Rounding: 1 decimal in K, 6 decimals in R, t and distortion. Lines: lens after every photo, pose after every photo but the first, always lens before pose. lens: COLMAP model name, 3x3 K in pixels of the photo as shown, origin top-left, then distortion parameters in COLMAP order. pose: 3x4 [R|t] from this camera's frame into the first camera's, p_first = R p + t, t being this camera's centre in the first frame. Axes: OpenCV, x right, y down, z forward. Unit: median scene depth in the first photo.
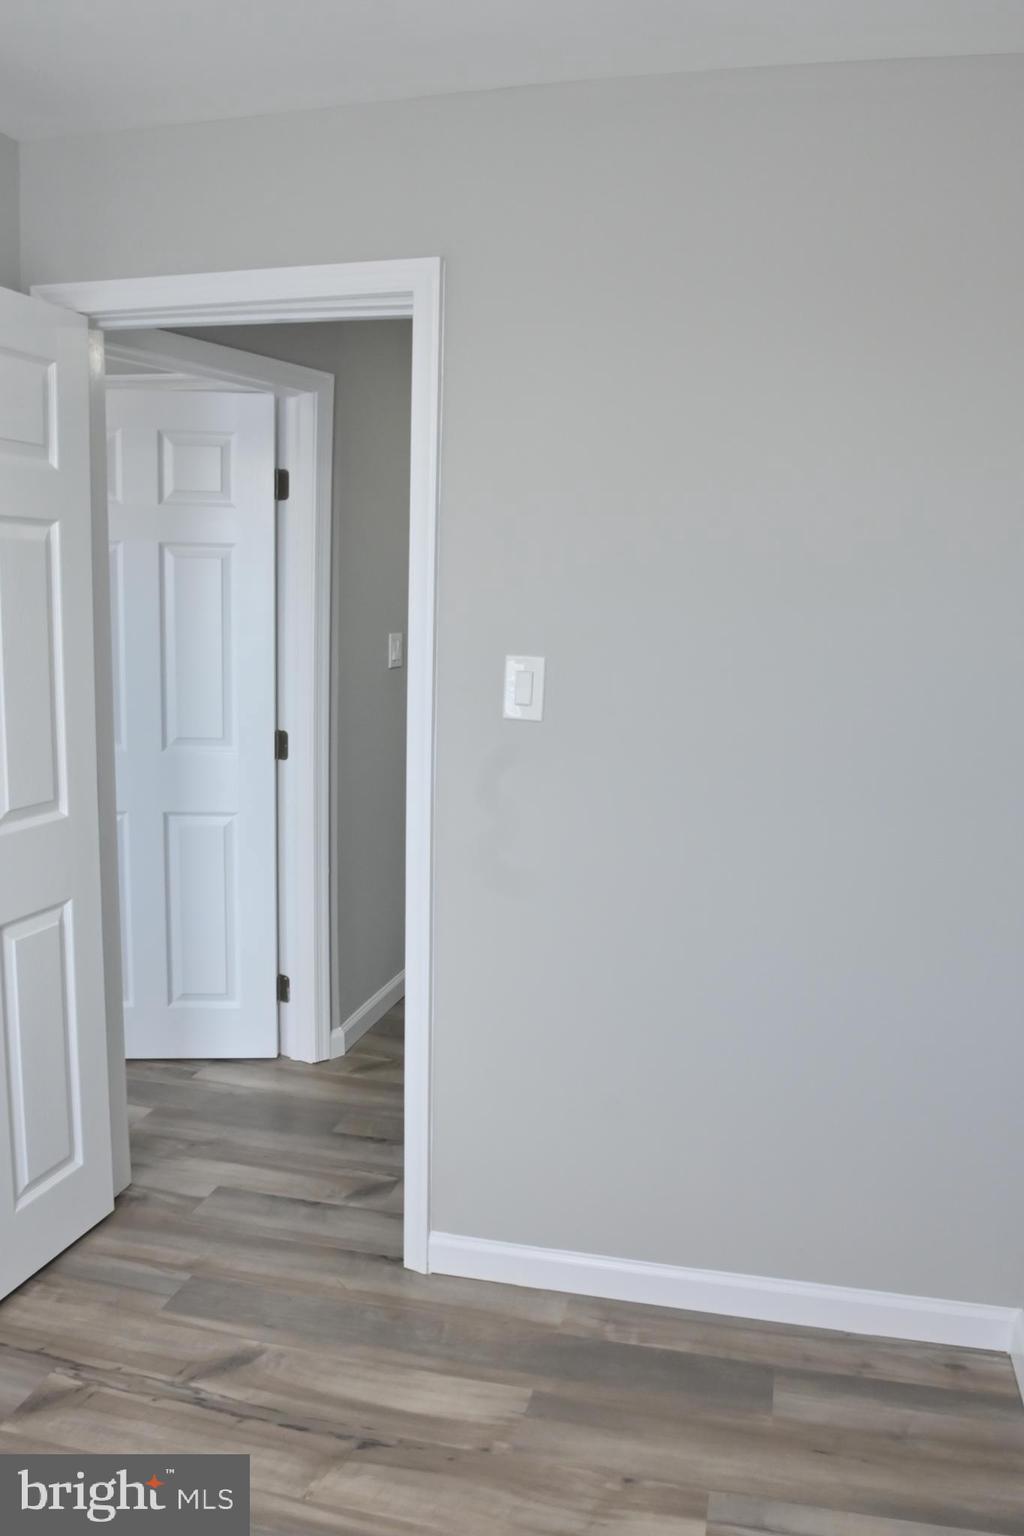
lens RADIAL K [[1176.2, 0, 515.8], [0, 1176.2, 765.6], [0, 0, 1]] dist [-0.055010, -0.006659]
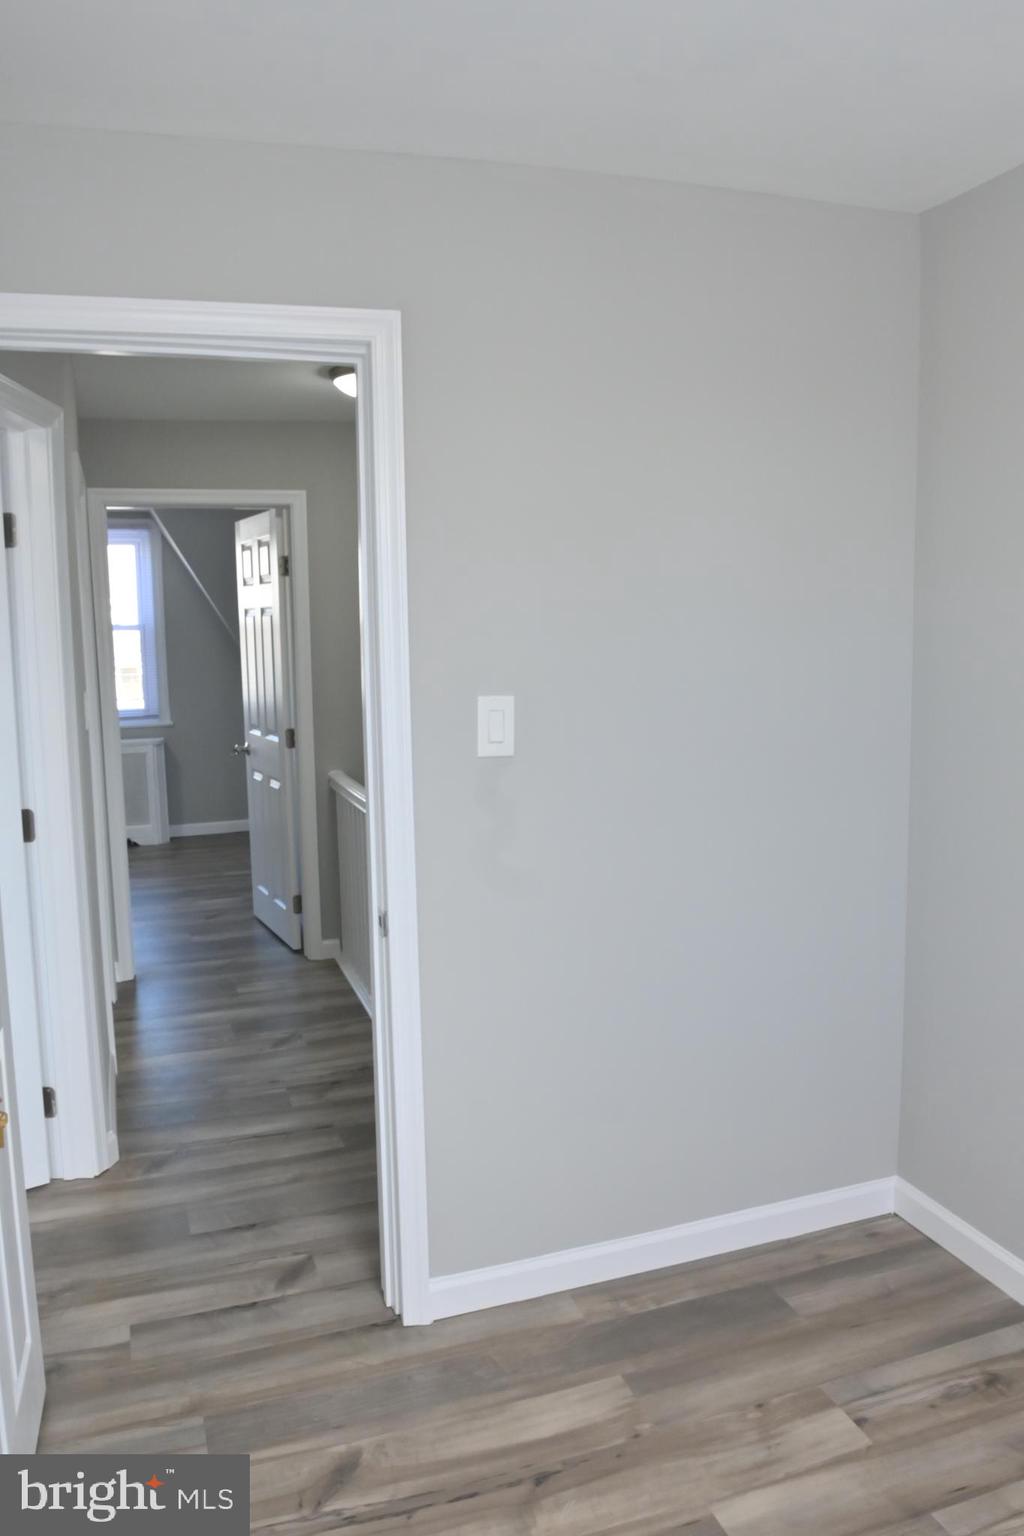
lens RADIAL K [[1176.2, 0, 515.7], [0, 1176.2, 765.7], [0, 0, 1]] dist [-0.055010, -0.006659]
pose [[0.840119, -0.106331, 0.531877, -0.549458], [0.121320, 0.992590, 0.006806, -0.037099], [-0.528659, 0.058809, 0.846794, 0.106594]]
